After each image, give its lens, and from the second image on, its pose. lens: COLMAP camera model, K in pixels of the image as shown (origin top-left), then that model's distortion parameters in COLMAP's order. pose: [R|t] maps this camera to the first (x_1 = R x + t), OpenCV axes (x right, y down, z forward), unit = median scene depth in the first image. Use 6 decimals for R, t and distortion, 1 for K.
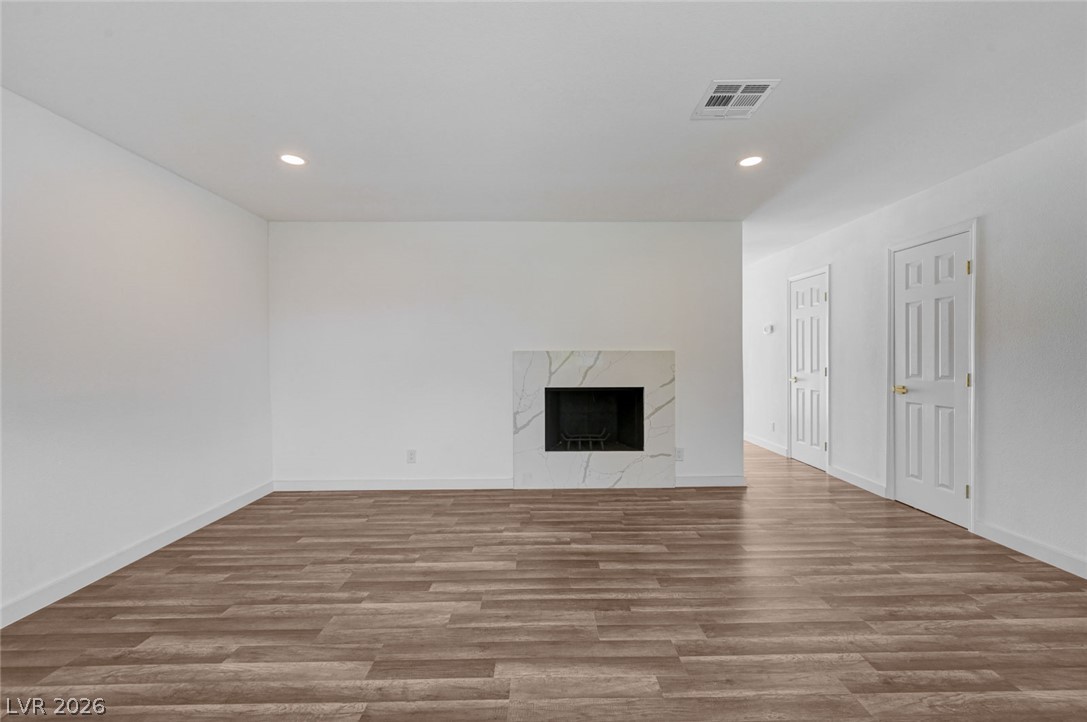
lens RADIAL K [[429.4, 0, 547.5], [0, 429.4, 363.2], [0, 0, 1]] dist [-0.000769, 0.000362]
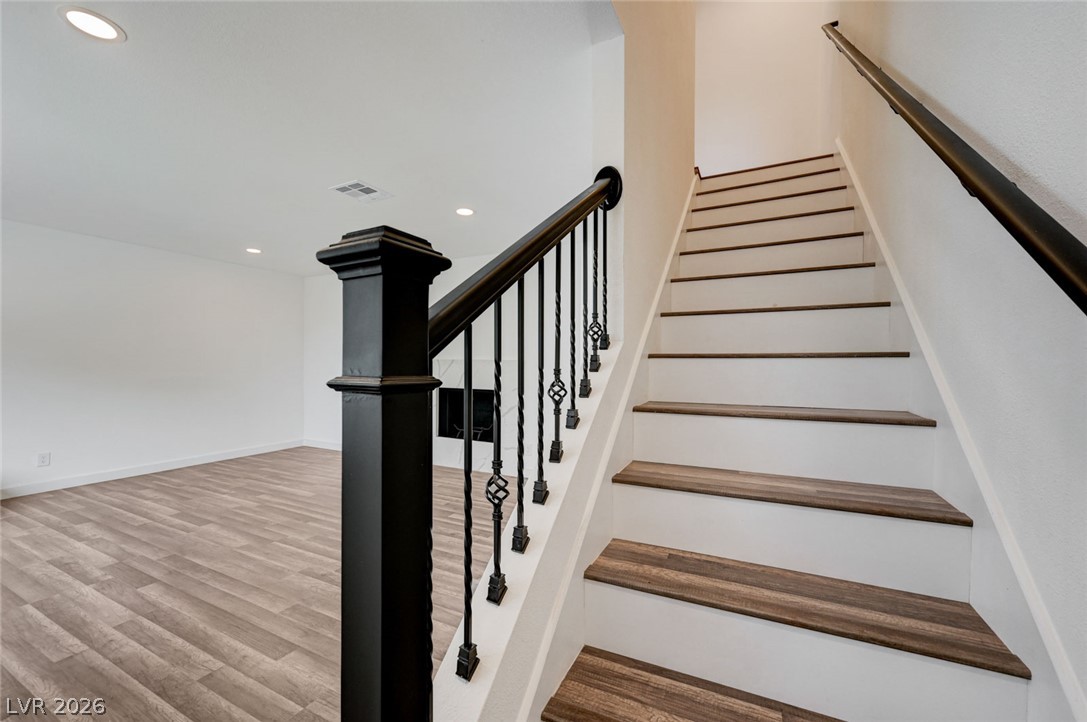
lens RADIAL K [[429.4, 0, 547.5], [0, 429.4, 363.2], [0, 0, 1]] dist [-0.000769, 0.000362]
pose [[0.887512, 0.012185, -0.460623, 1.037788], [-0.018722, 0.999778, -0.009624, -0.013294], [0.460403, 0.017165, 0.887544, -0.012371]]
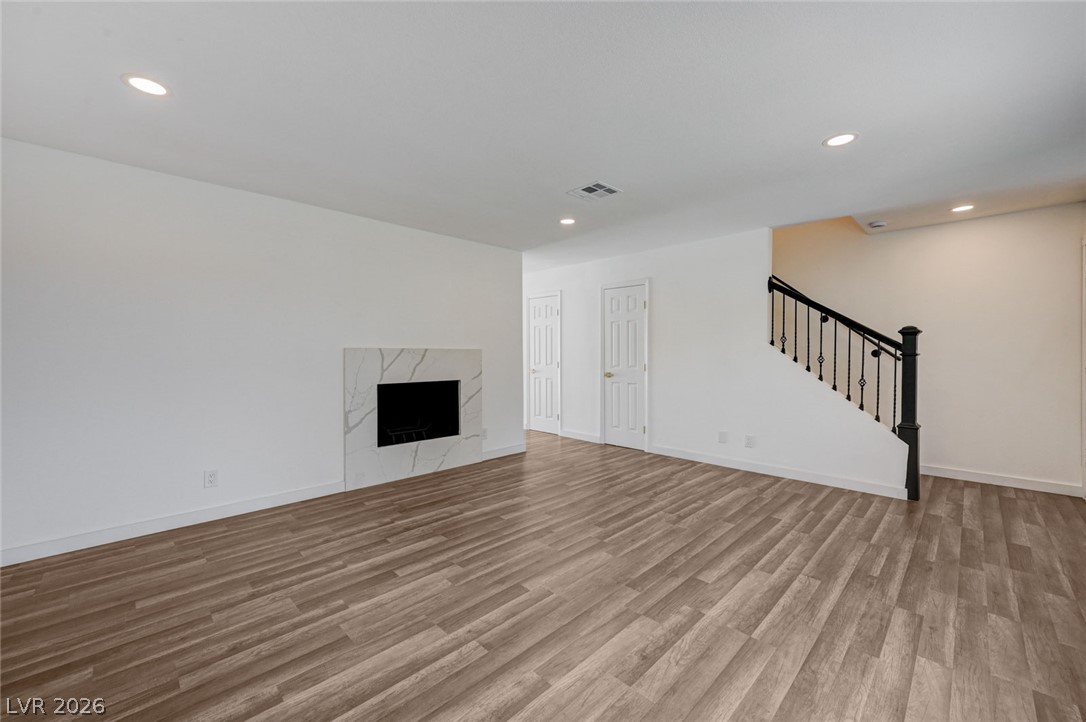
lens RADIAL K [[429.1, 0, 547.0], [0, 429.1, 363.2], [0, 0, 1]] dist [-0.000769, 0.000362]
pose [[0.717009, -0.011983, 0.696961, -0.486960], [0.007734, 0.999927, 0.009235, 0.000612], [-0.697021, -0.001232, 0.717050, -0.003438]]
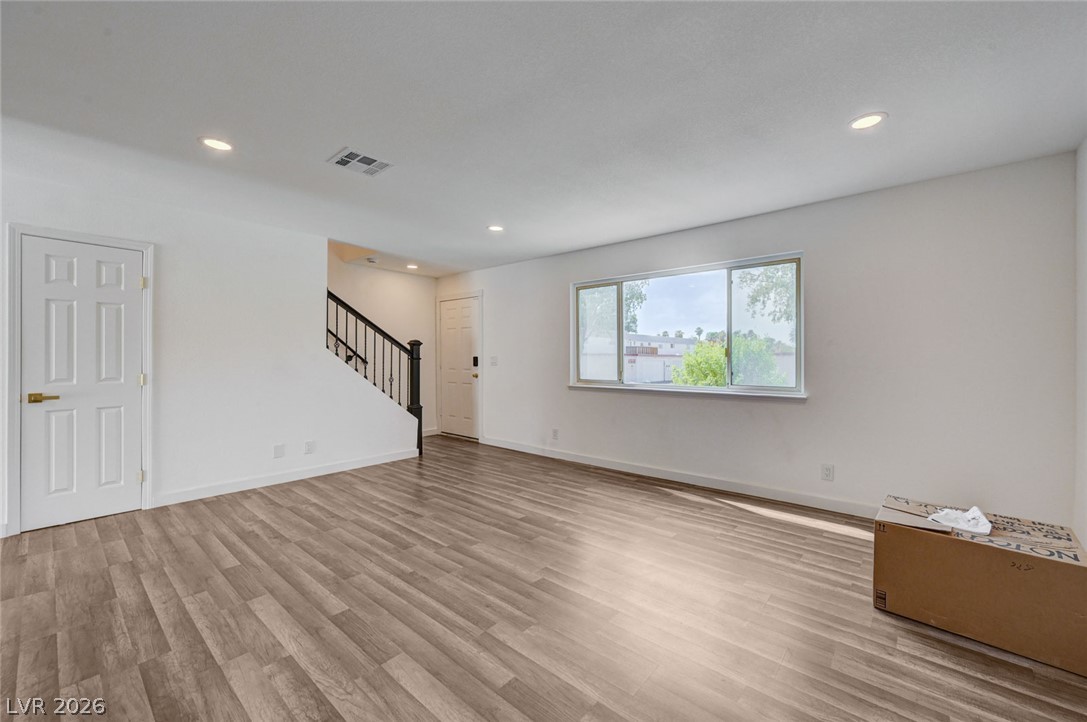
lens RADIAL K [[429.8, 0, 547.7], [0, 429.8, 360.2], [0, 0, 1]] dist [-0.001961, 0.000007]
pose [[-0.747367, 0.002063, 0.664408, -0.527148], [0.012790, 0.999855, 0.011282, -0.010712], [-0.664288, 0.016930, -0.747285, 0.981923]]
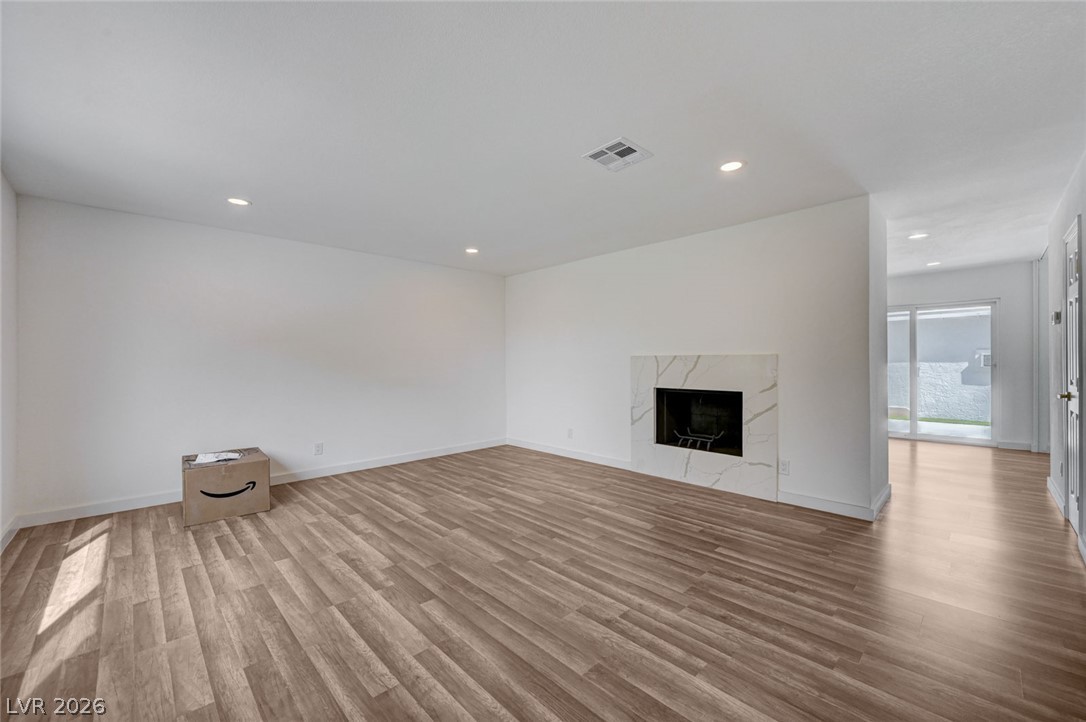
lens RADIAL K [[432.7, 0, 547.5], [0, 432.7, 358.9], [0, 0, 1]] dist [-0.003362, -0.000272]
pose [[0.685263, -0.002459, -0.728291, 0.743342], [-0.008783, 0.999894, -0.011640, -0.004719], [0.728242, 0.014373, 0.685169, -0.005909]]
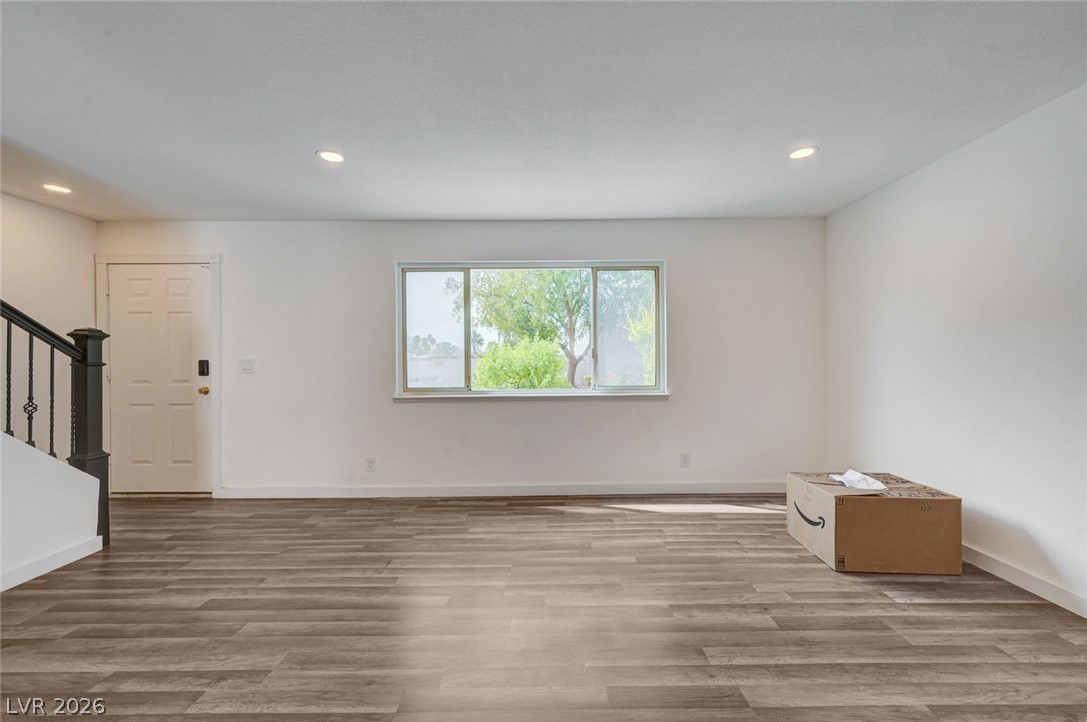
lens RADIAL K [[430.5, 0, 546.3], [0, 430.5, 359.7], [0, 0, 1]] dist [-0.001421, -0.000133]
pose [[-0.999759, 0.013812, 0.017063, -0.008137], [0.014024, 0.999826, 0.012327, -0.011513], [-0.016890, 0.012563, -0.999778, 0.935953]]
